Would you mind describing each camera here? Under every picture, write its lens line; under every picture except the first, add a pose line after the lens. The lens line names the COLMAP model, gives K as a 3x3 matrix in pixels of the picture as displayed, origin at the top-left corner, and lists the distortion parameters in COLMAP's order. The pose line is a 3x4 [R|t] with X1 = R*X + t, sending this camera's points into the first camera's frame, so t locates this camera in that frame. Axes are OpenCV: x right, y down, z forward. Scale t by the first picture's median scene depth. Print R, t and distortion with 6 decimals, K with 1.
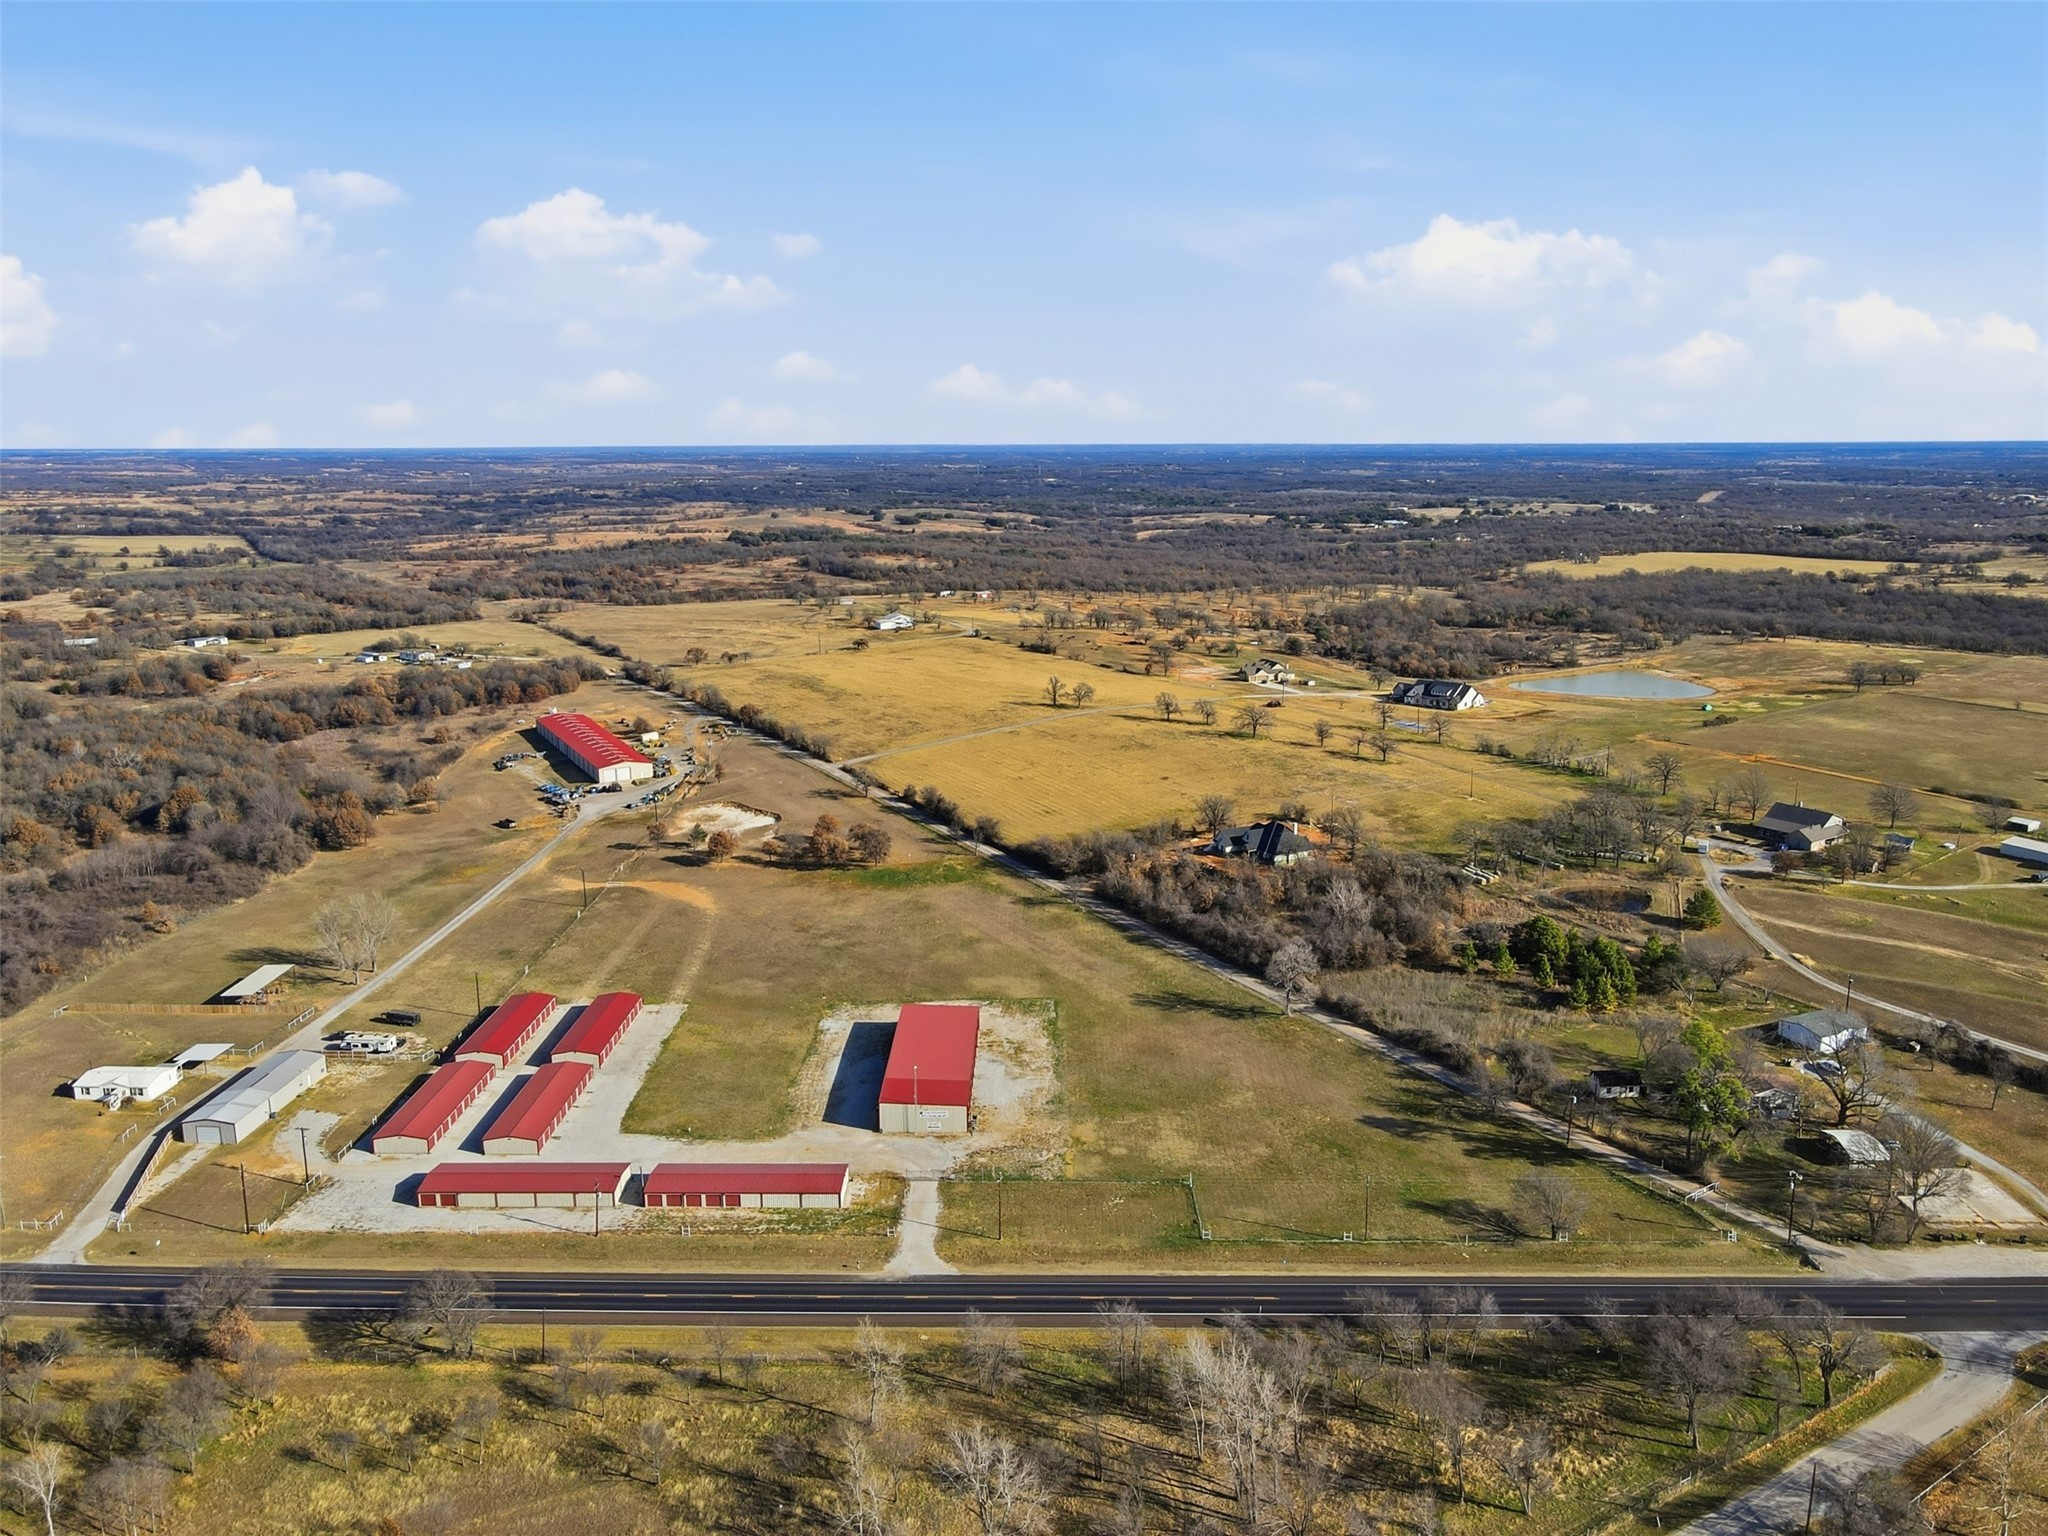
lens RADIAL K [[1509.9, 0, 1024.0], [0, 1509.9, 768.0], [0, 0, 1]] dist [-0.005547, 0.041860]
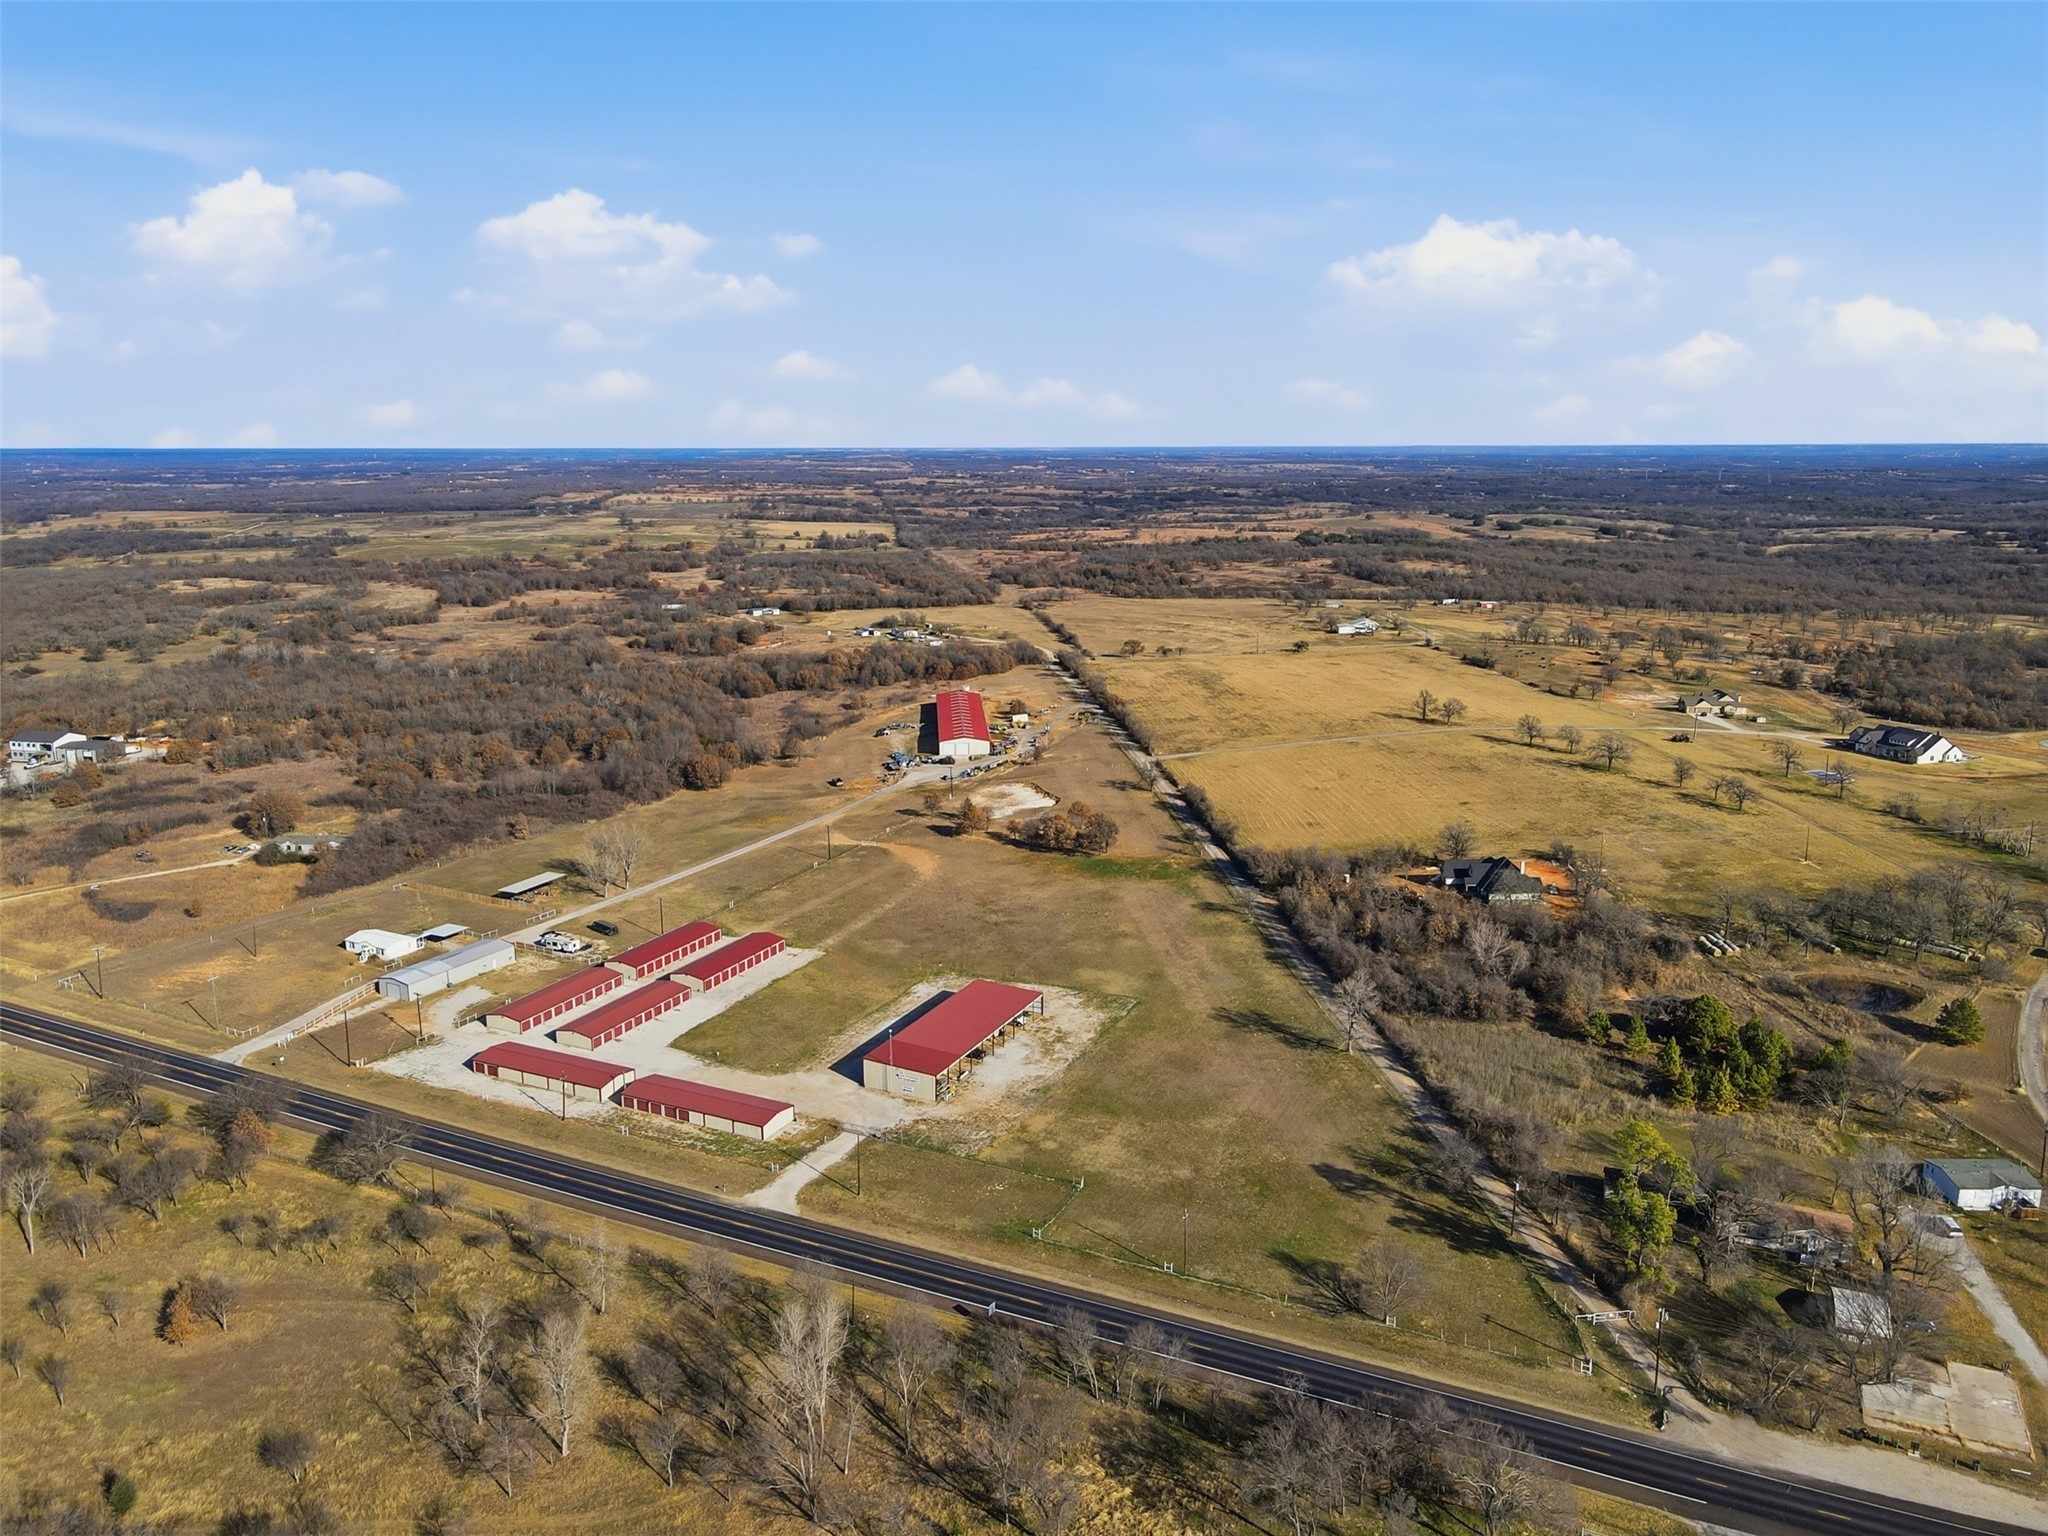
lens RADIAL K [[1509.9, 0, 1024.0], [0, 1509.9, 768.0], [0, 0, 1]] dist [-0.005547, 0.041860]
pose [[0.907910, 0.092766, -0.408772, 0.382283], [-0.093018, 0.995477, 0.019313, -0.013002], [0.408715, 0.020489, 0.912432, 0.059231]]
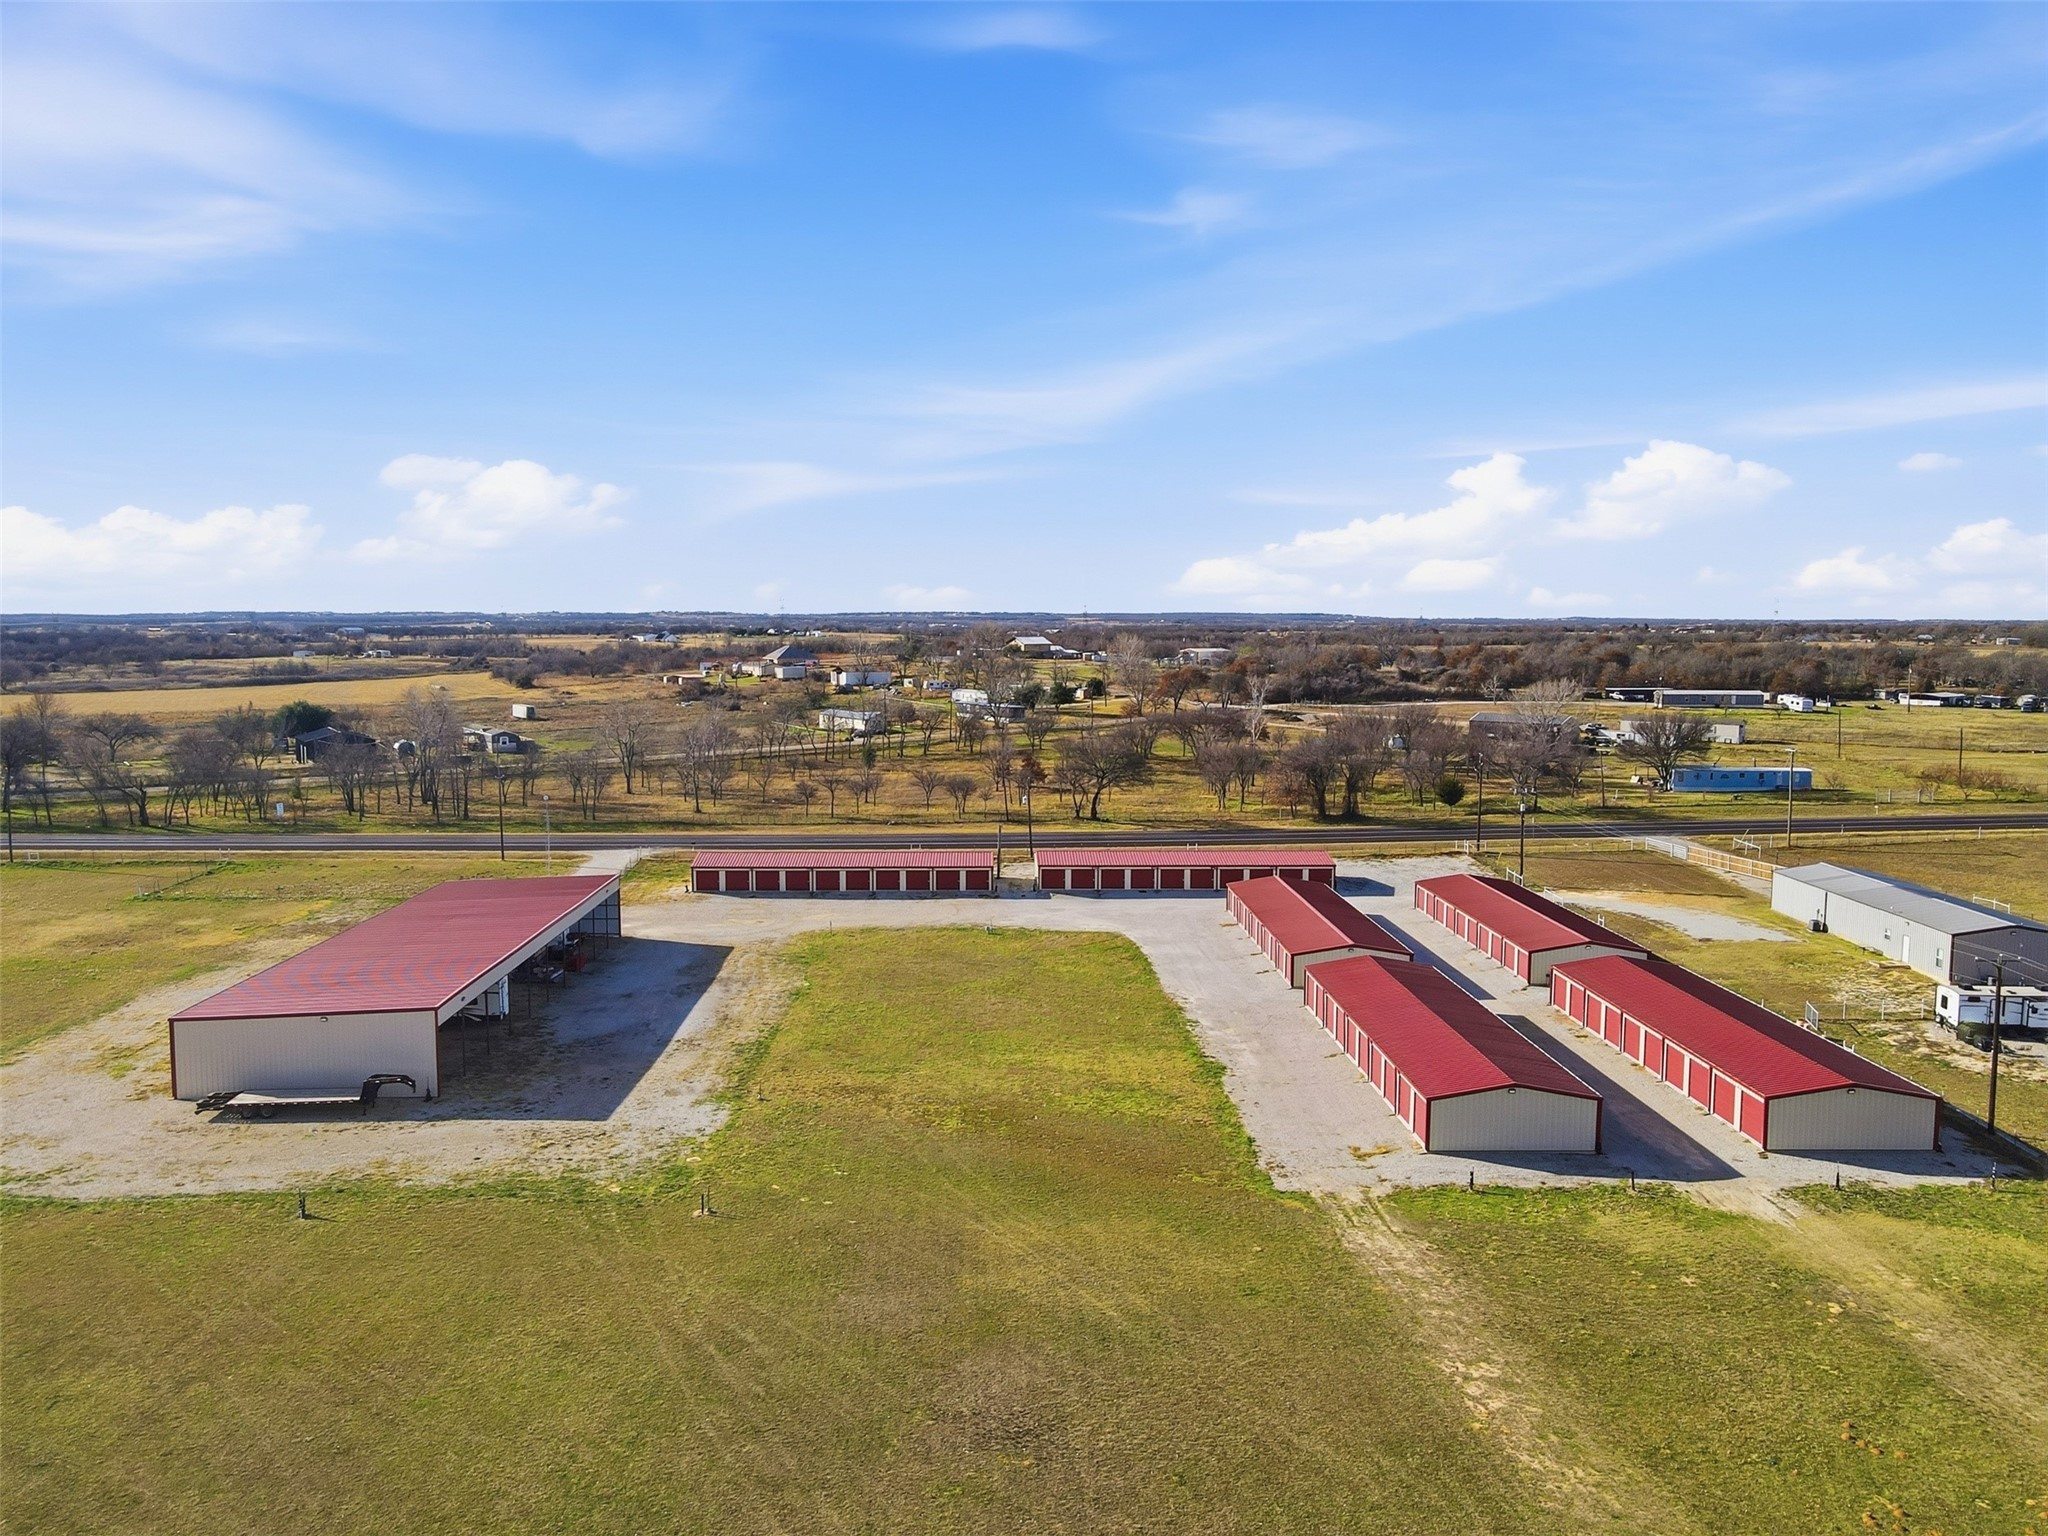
lens RADIAL K [[1509.9, 0, 1024.0], [0, 1509.9, 768.0], [0, 0, 1]] dist [-0.005547, 0.041860]
pose [[-0.998971, 0.005993, -0.044961, -0.190524], [-0.008321, 0.950202, 0.311524, 0.021168], [0.044589, 0.311577, -0.949174, 1.335111]]
